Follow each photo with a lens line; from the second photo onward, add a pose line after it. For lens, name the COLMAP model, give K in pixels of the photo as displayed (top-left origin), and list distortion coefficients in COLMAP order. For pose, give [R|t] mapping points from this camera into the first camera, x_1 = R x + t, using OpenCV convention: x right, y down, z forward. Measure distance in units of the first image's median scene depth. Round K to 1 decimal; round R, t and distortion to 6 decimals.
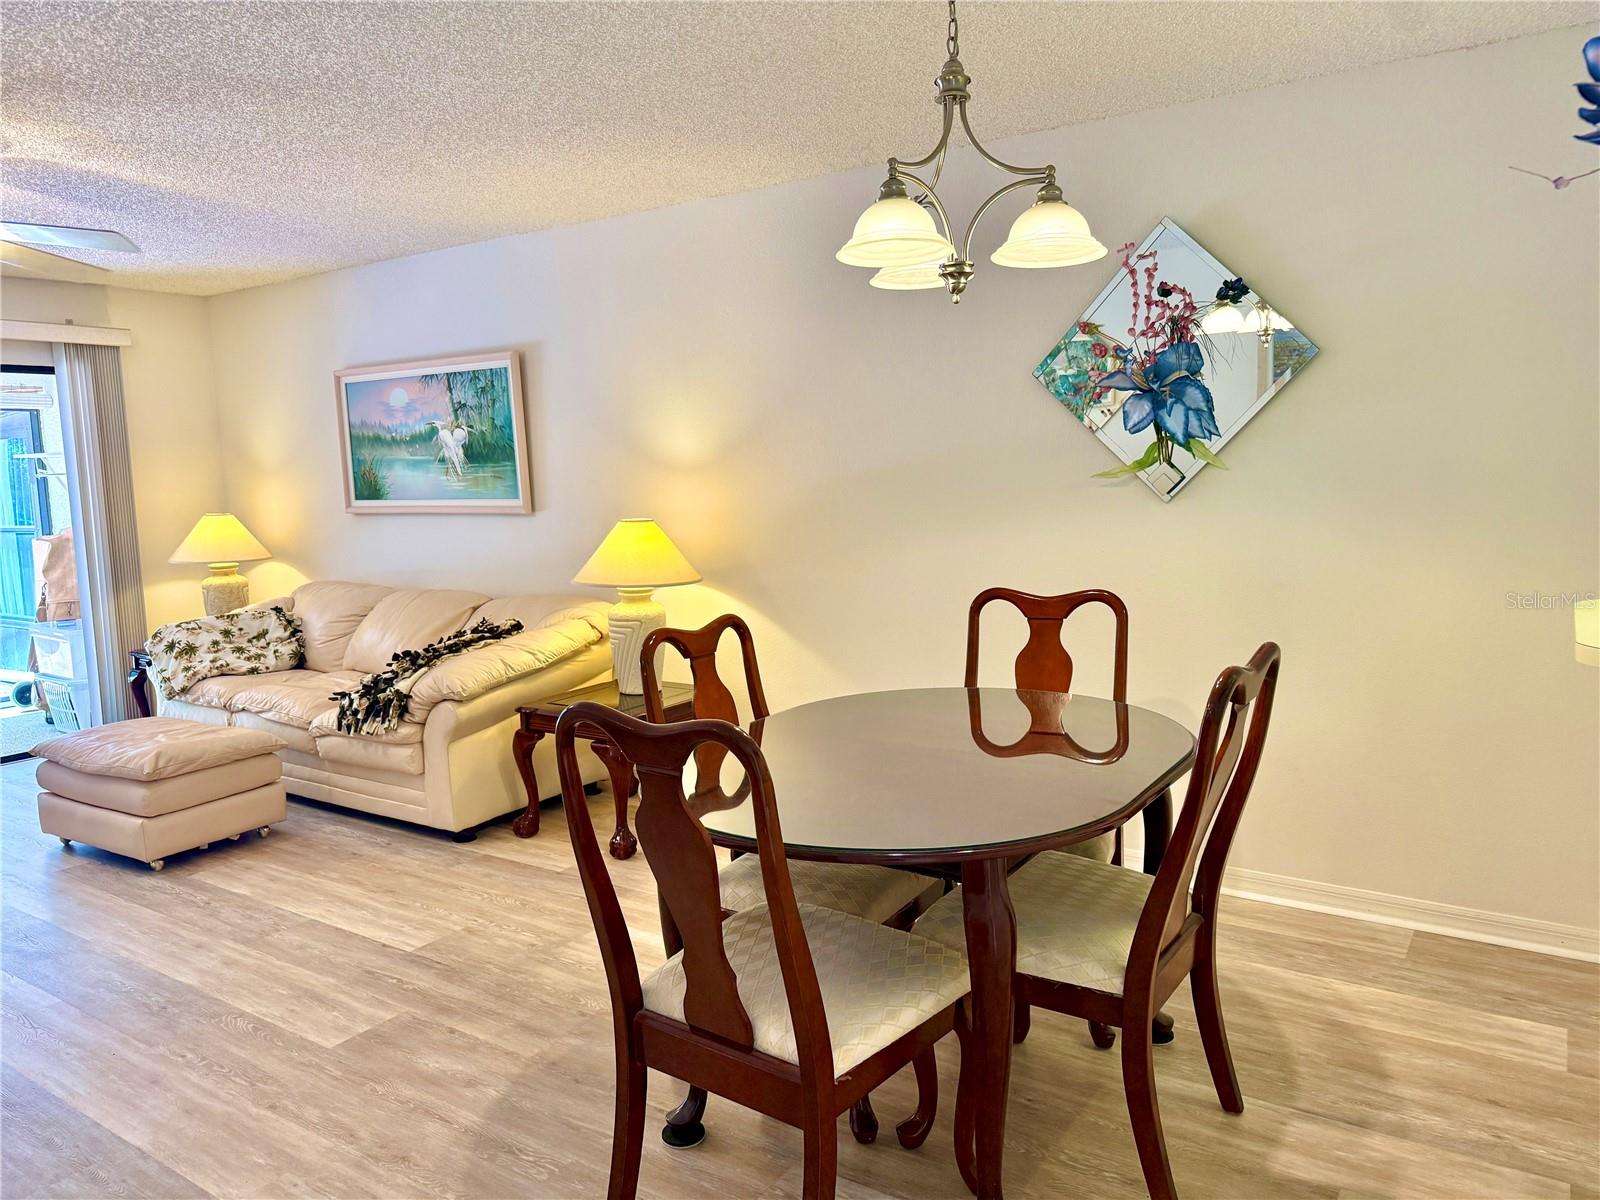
lens RADIAL K [[1088.1, 0, 806.9], [0, 1088.1, 609.1], [0, 0, 1]] dist [0.091244, -0.148894]
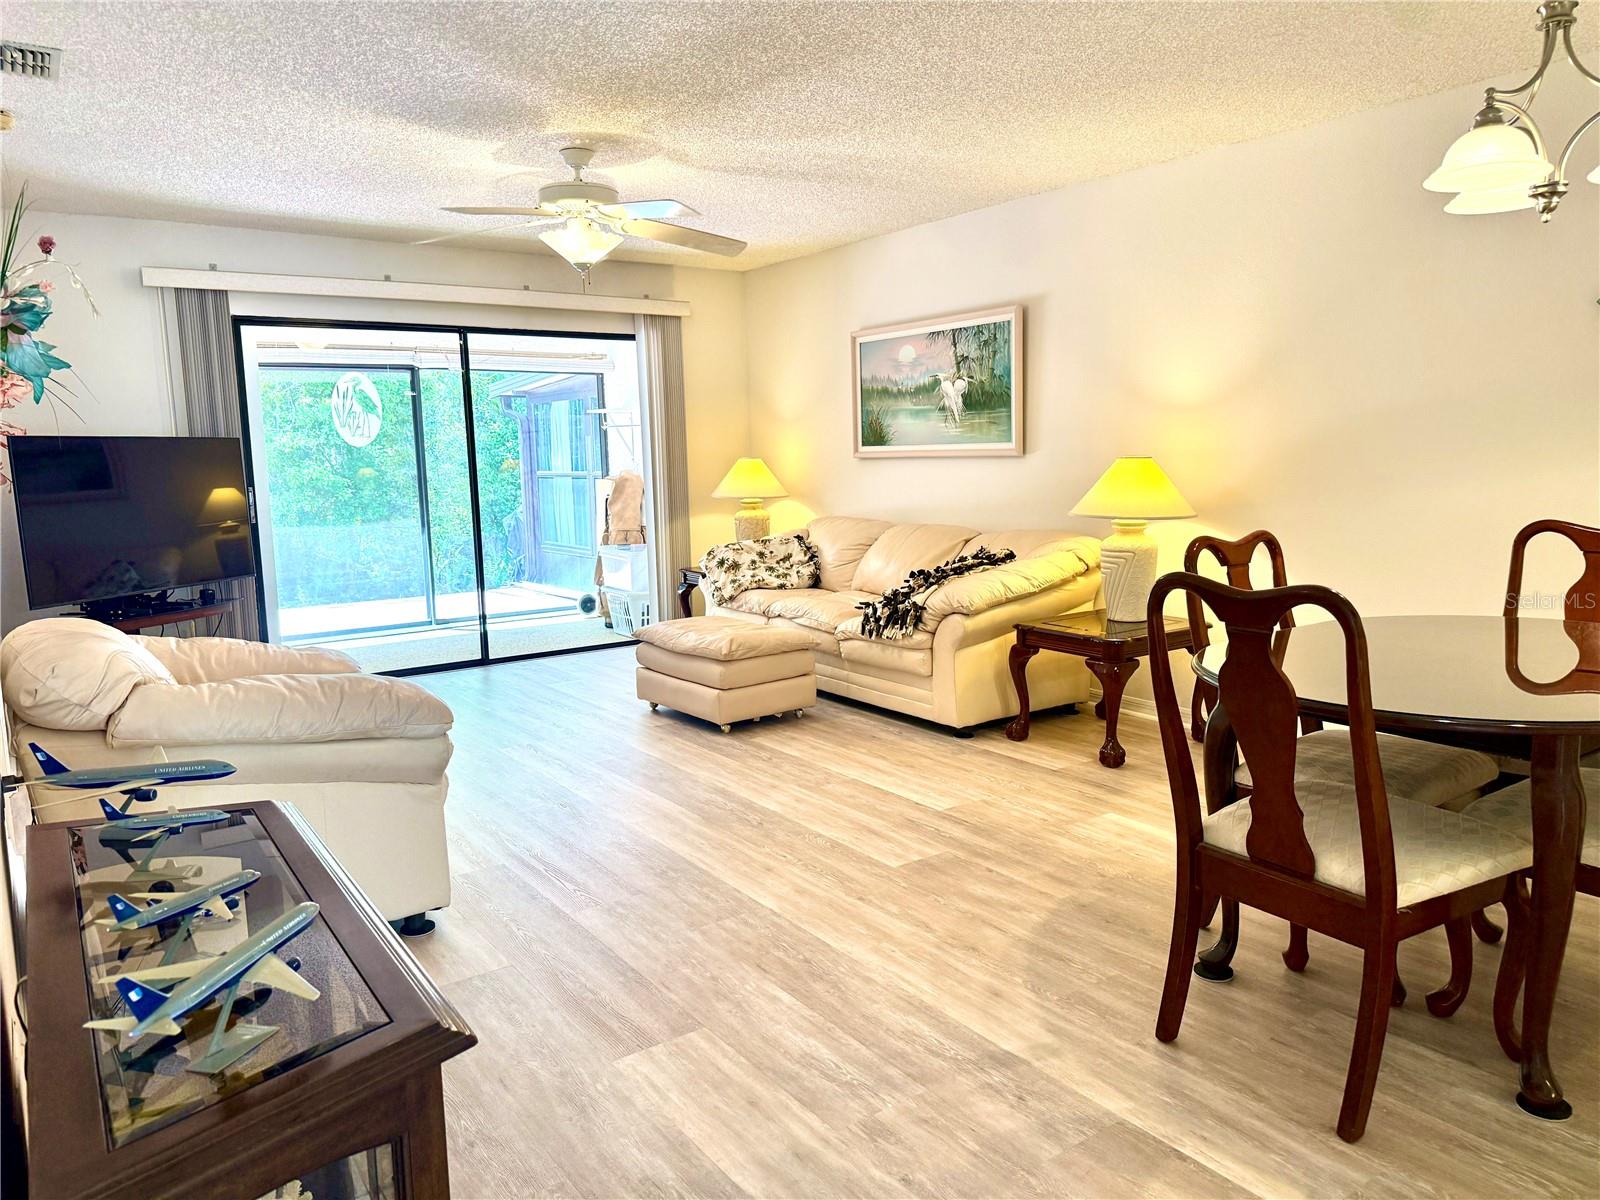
lens RADIAL K [[1088.1, 0, 806.9], [0, 1088.1, 609.1], [0, 0, 1]] dist [0.091244, -0.148894]
pose [[0.932877, 0.061065, -0.354981, -0.068640], [-0.052006, 0.998033, 0.035015, 0.046225], [0.356421, -0.014204, 0.934217, -0.115225]]
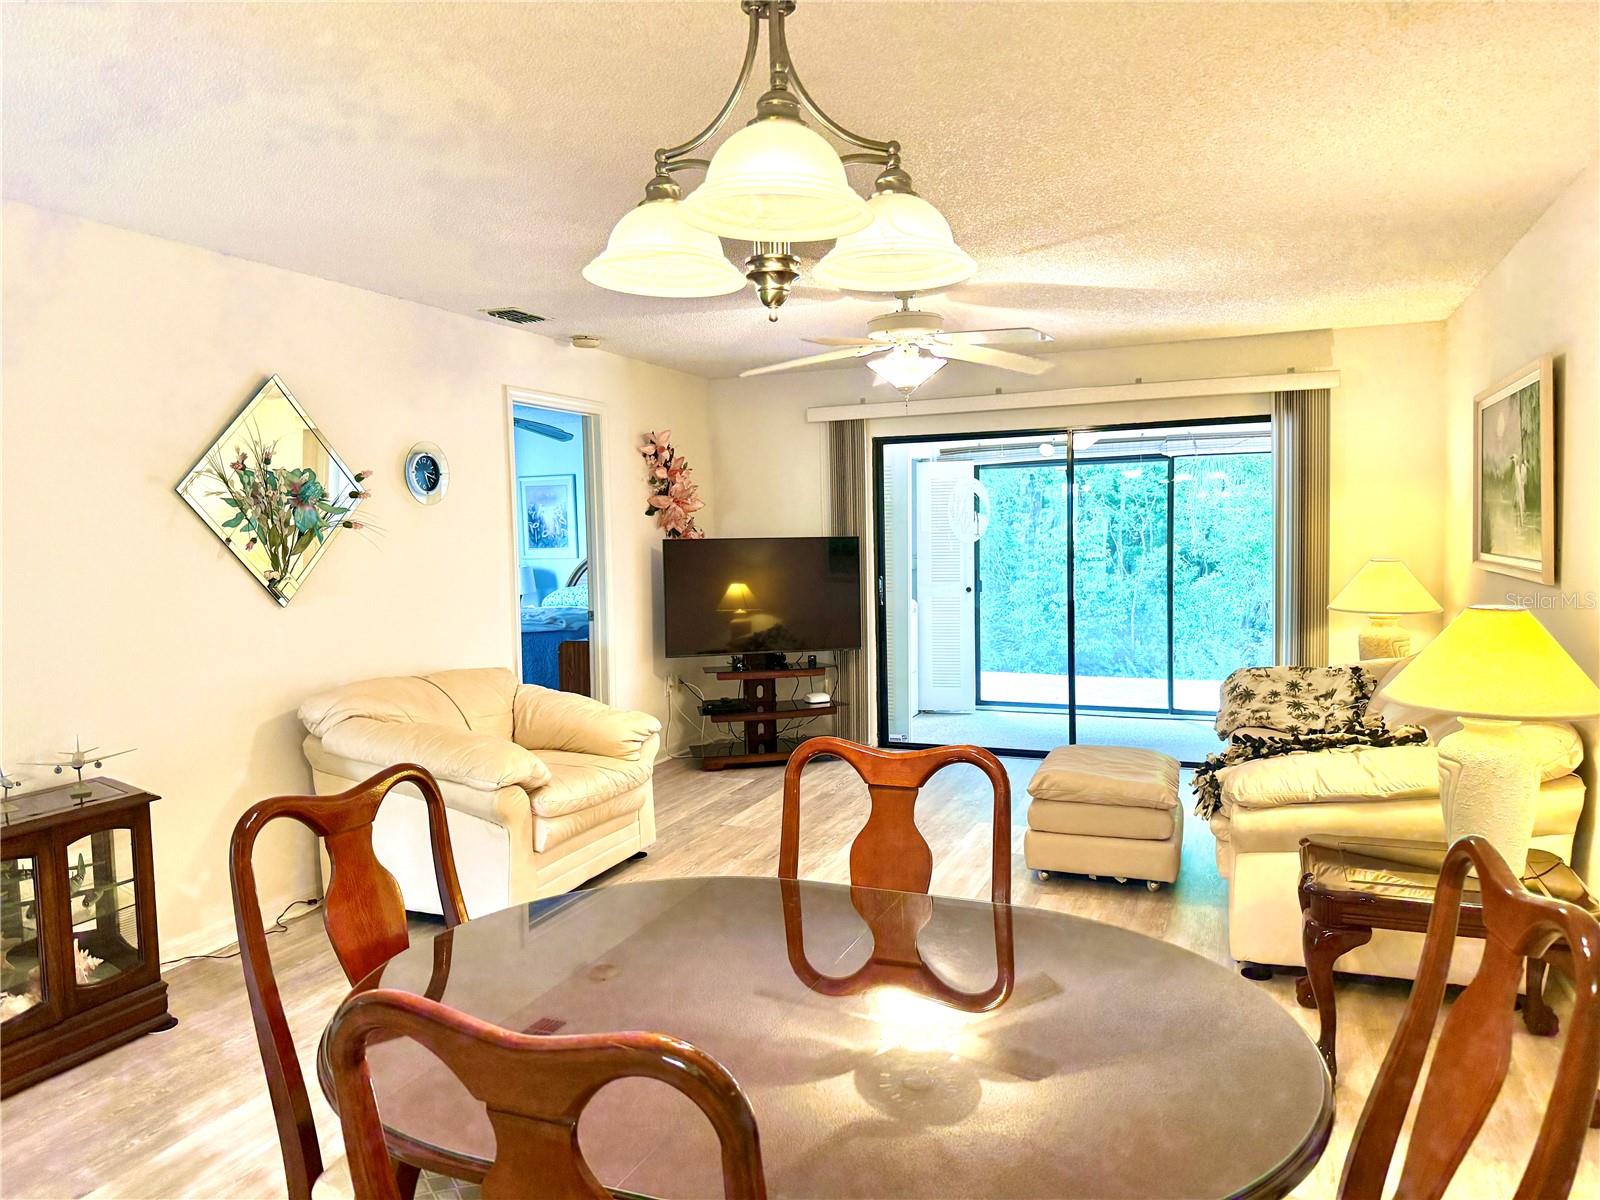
lens RADIAL K [[1122.2, 0, 810.9], [0, 1122.2, 600.5], [0, 0, 1]] dist [0.010367, -0.020370]
pose [[0.191765, 0.087036, -0.977574, 0.425785], [-0.111053, 0.991587, 0.066499, -0.087821], [0.975138, 0.095811, 0.199817, 0.491228]]
